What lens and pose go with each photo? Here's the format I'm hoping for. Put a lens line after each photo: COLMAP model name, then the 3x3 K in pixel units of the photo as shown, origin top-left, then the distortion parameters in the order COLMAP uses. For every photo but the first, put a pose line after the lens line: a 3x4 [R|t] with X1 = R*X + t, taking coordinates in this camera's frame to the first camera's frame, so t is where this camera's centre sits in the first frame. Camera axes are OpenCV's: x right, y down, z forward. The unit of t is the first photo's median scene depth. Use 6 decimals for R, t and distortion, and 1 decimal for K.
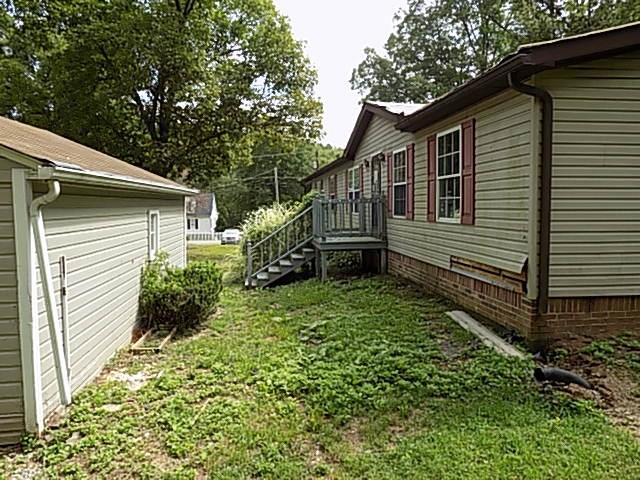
lens RADIAL K [[460.3, 0, 320.0], [0, 460.3, 240.0], [0, 0, 1]] dist [-0.009048, -0.003211]
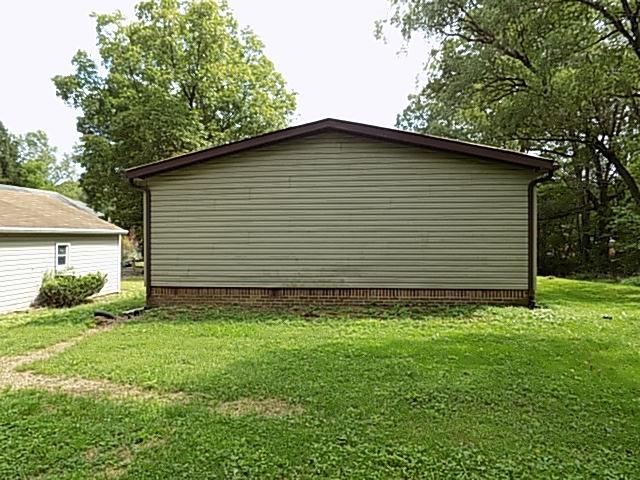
lens RADIAL K [[460.3, 0, 320.0], [0, 460.3, 240.0], [0, 0, 1]] dist [-0.009048, -0.003211]
pose [[0.966635, 0.000940, -0.256155, 1.231531], [-0.019509, 0.997359, -0.069960, 0.035678], [0.255413, 0.072623, 0.964101, -0.561987]]
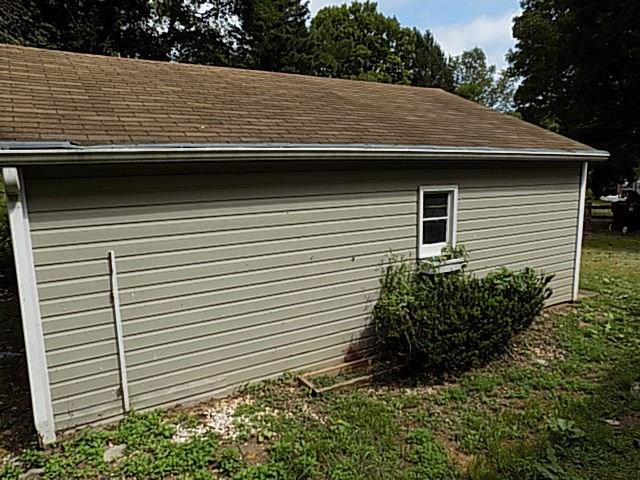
lens RADIAL K [[460.3, 0, 320.0], [0, 460.3, 240.0], [0, 0, 1]] dist [-0.009048, -0.003211]
pose [[0.423578, 0.138032, -0.895281, 0.213793], [-0.053552, 0.990410, 0.127362, -0.070534], [0.904275, -0.006004, 0.426908, 0.615249]]
